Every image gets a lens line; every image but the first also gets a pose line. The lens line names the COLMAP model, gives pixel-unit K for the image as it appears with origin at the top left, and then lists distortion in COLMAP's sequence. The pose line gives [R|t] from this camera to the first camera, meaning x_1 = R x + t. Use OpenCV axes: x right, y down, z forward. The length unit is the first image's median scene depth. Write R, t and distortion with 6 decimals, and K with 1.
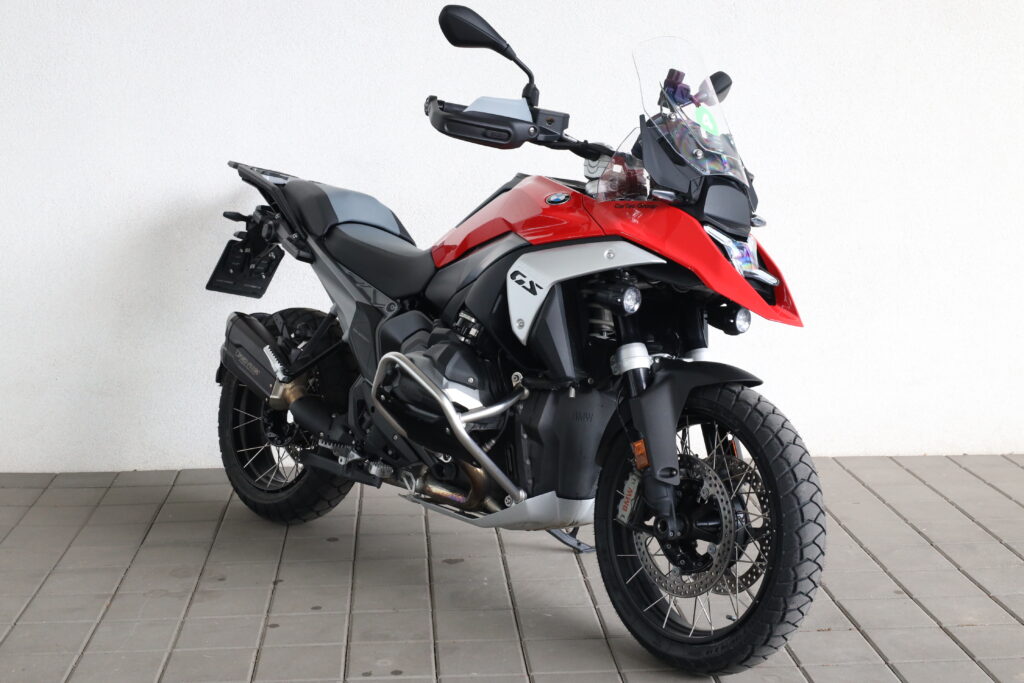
lens RADIAL K [[1462.6, 0, 512.0], [0, 1462.6, 341.5], [0, 0, 1]] dist [0.003941, 0.026837]
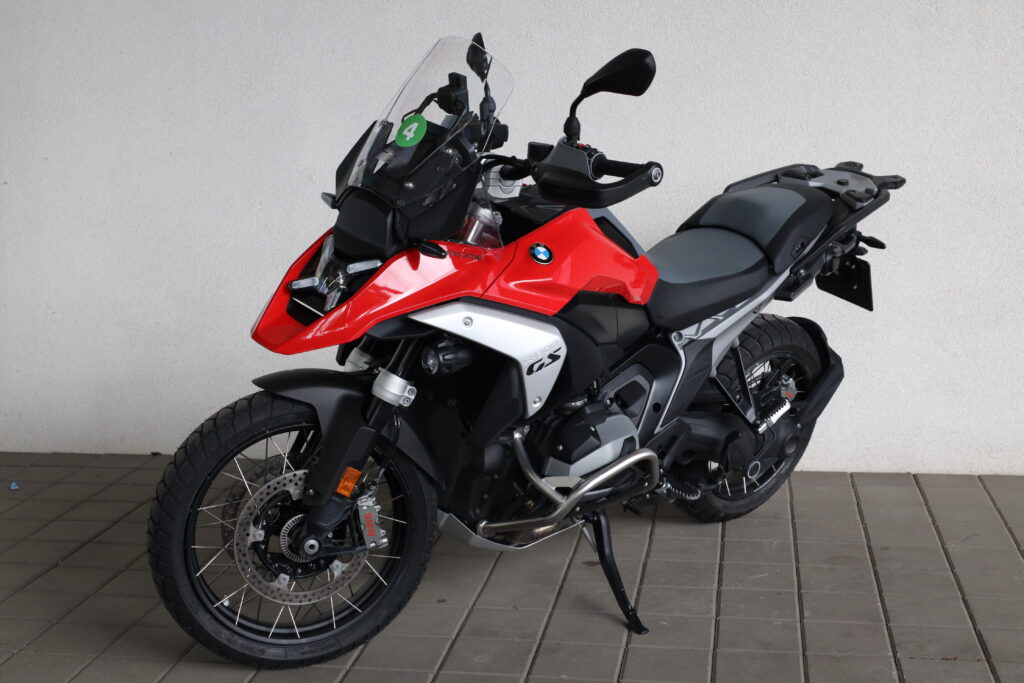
lens RADIAL K [[1453.3, 0, 512.0], [0, 1453.3, 341.5], [0, 0, 1]] dist [0.010149, -0.010592]
pose [[0.971082, 0.021776, -0.237751, 0.157613], [-0.022286, 0.999751, 0.000541, -0.000536], [0.237703, 0.004773, 0.971326, 0.026155]]
